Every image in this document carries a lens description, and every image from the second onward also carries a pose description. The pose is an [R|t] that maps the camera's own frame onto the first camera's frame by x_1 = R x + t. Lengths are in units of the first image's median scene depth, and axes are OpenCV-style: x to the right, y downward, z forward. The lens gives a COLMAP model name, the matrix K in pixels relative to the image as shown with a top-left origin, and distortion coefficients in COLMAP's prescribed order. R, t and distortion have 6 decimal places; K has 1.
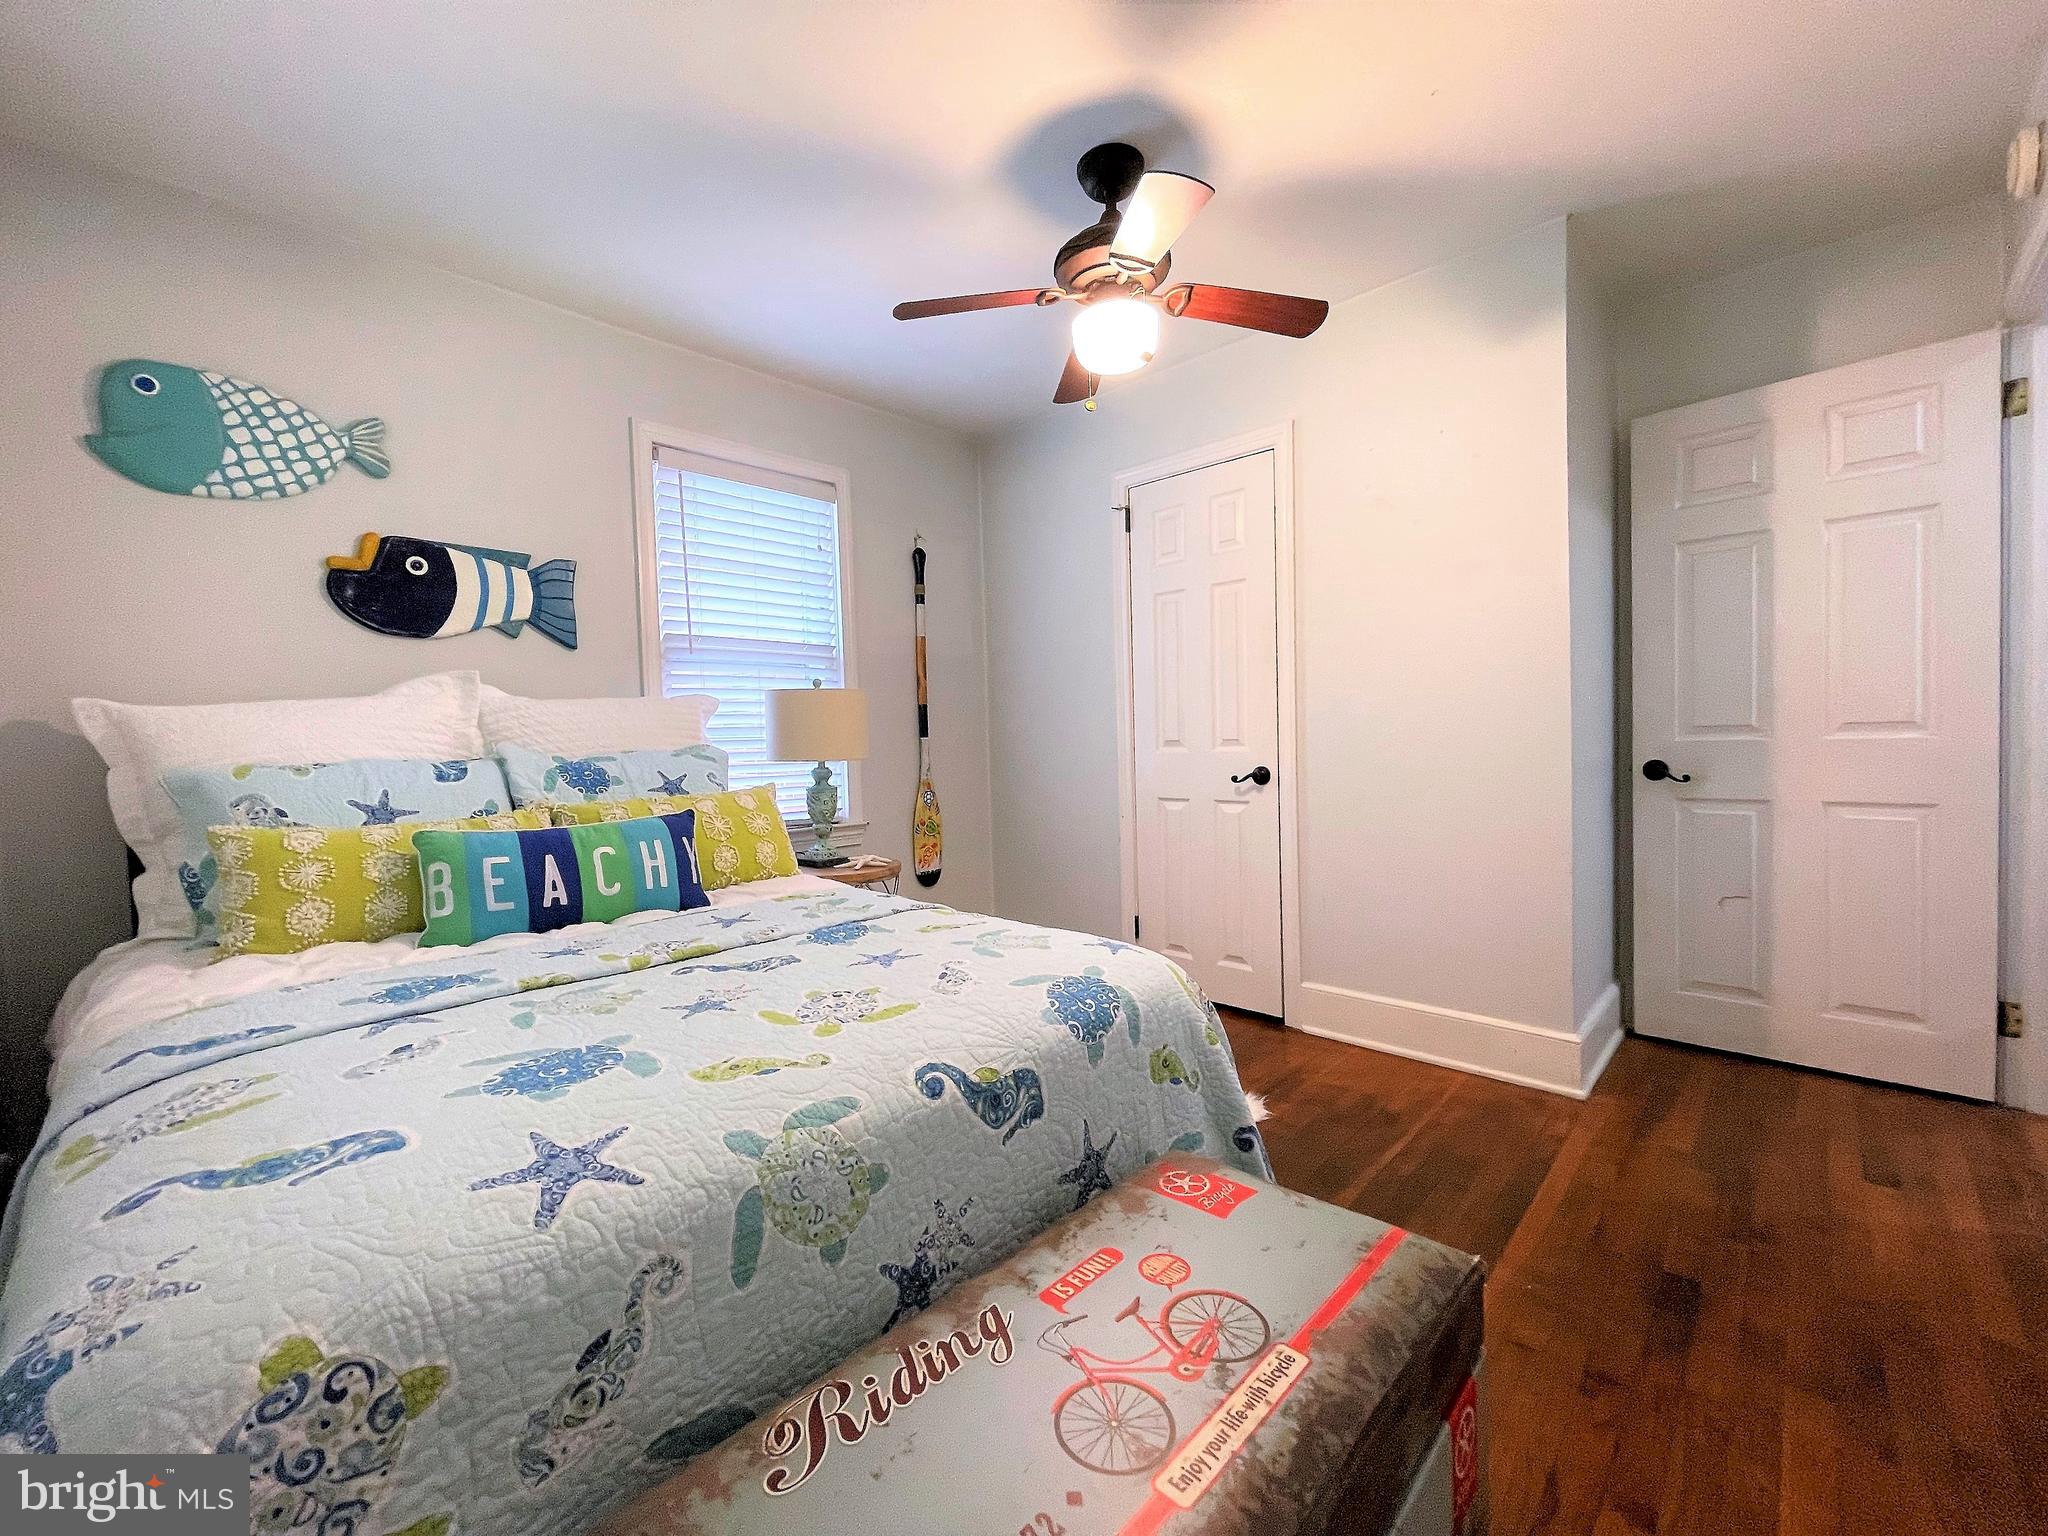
lens RADIAL K [[841.4, 0, 1016.5], [0, 841.4, 765.2], [0, 0, 1]] dist [0.000061, 0.002157]
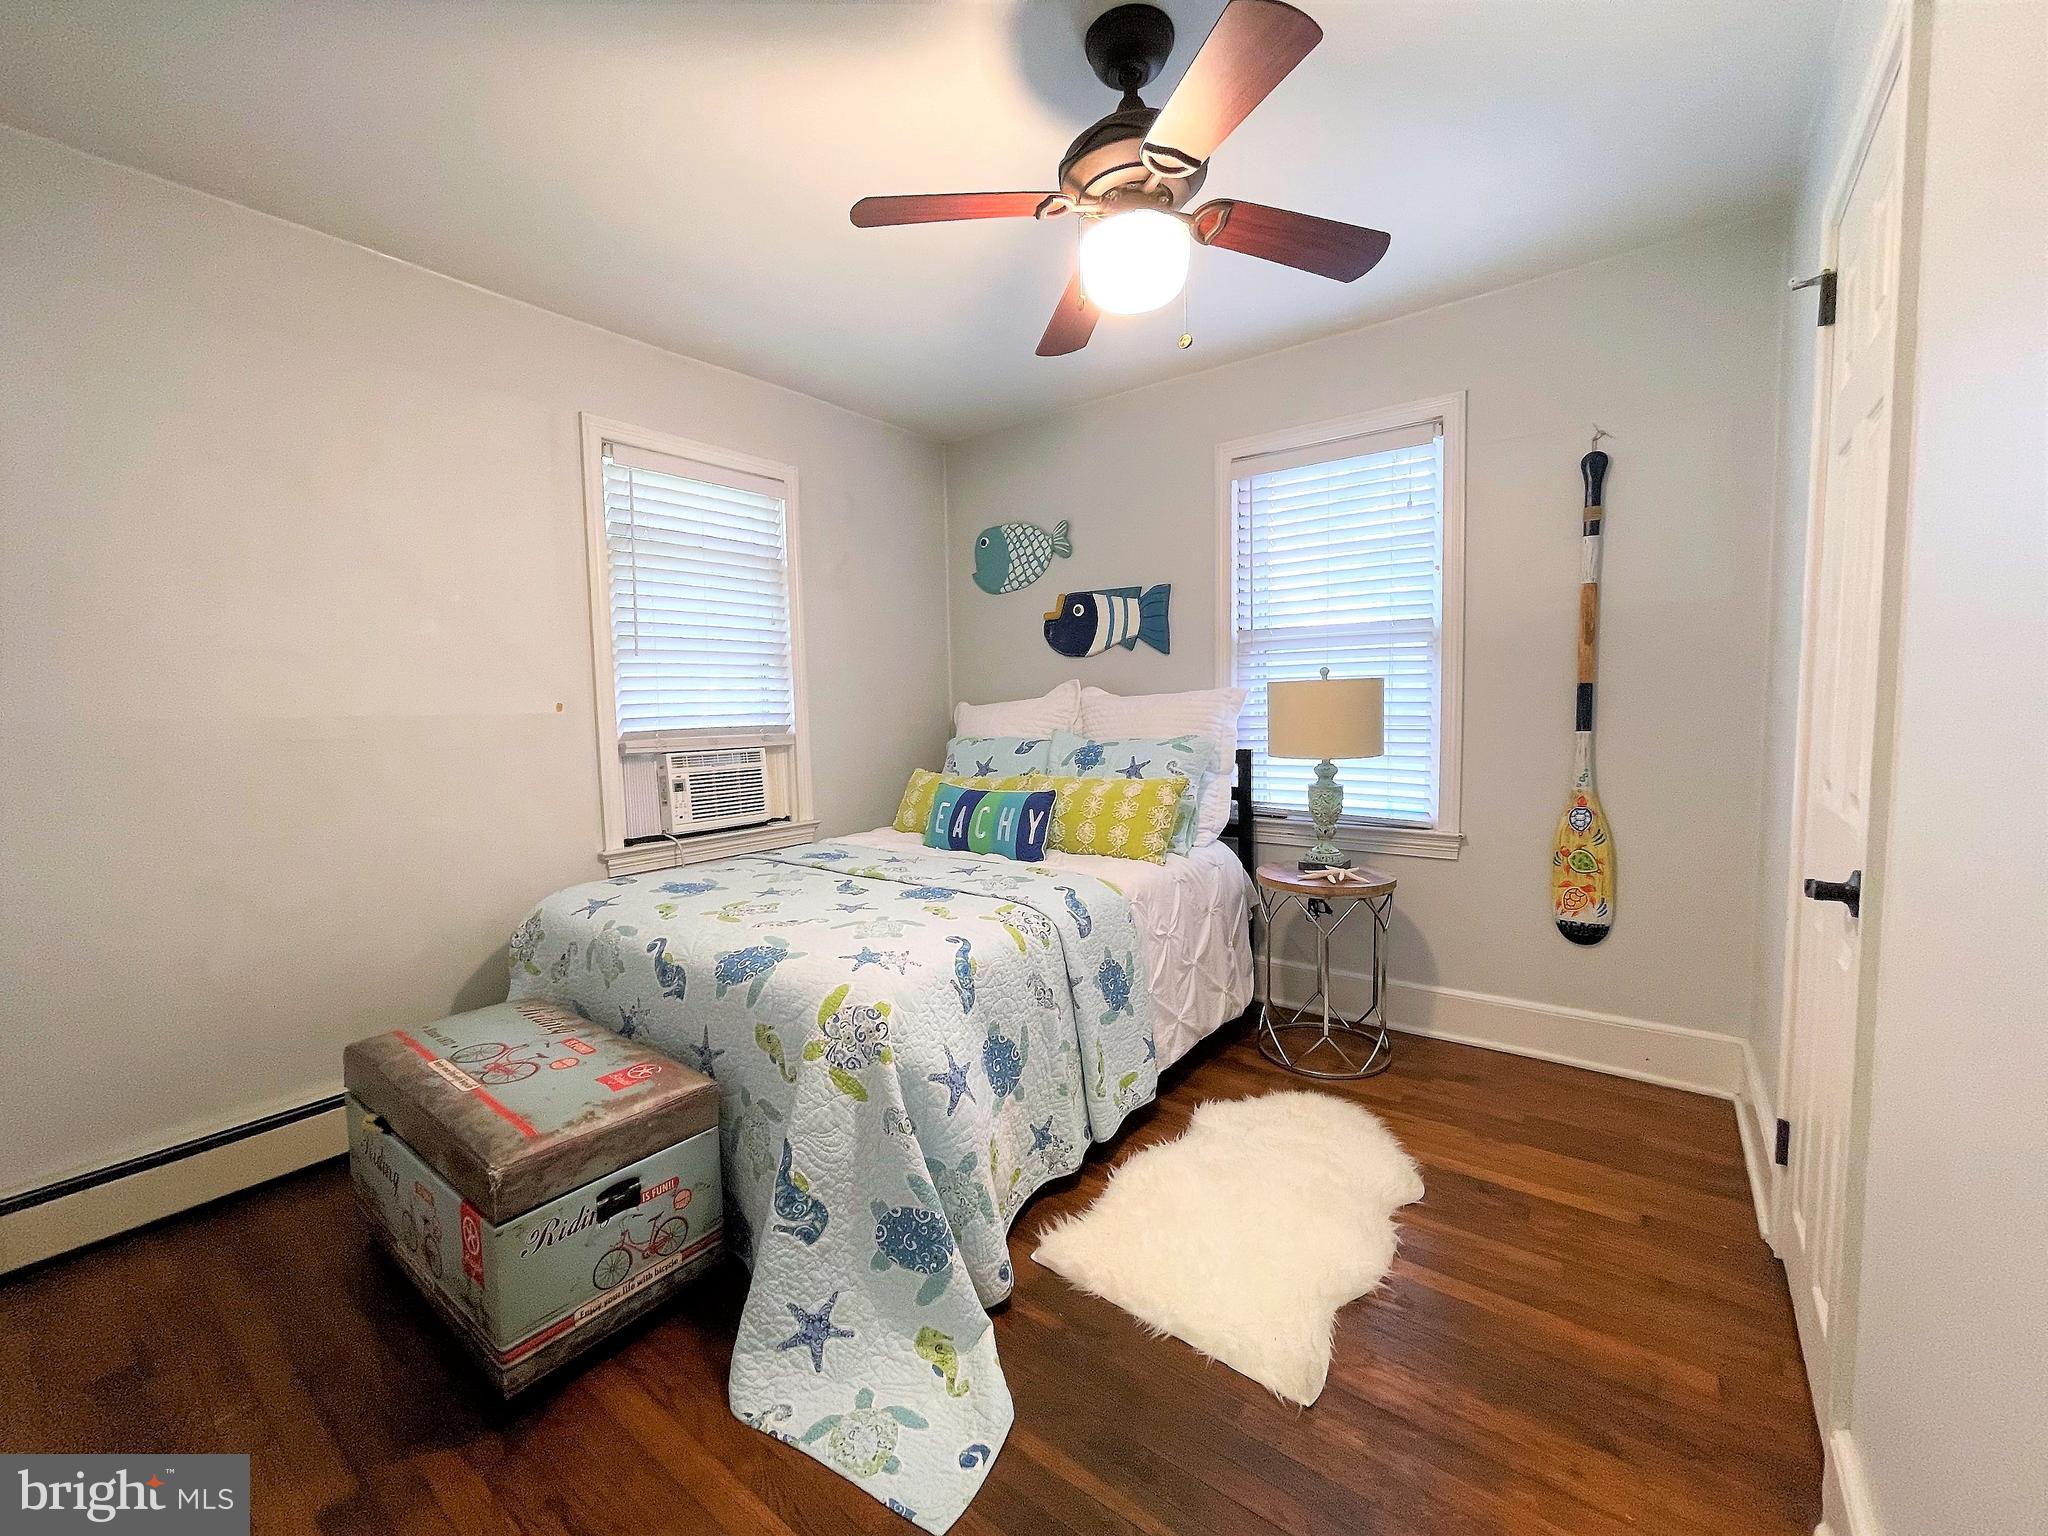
lens RADIAL K [[841.4, 0, 1014.4], [0, 841.4, 768.7], [0, 0, 1]] dist [0.000061, 0.002157]
pose [[0.097804, 0.108785, -0.989242, 0.869000], [-0.010732, 0.994065, 0.108255, -0.117774], [0.995148, 0.000029, 0.098391, 0.759365]]
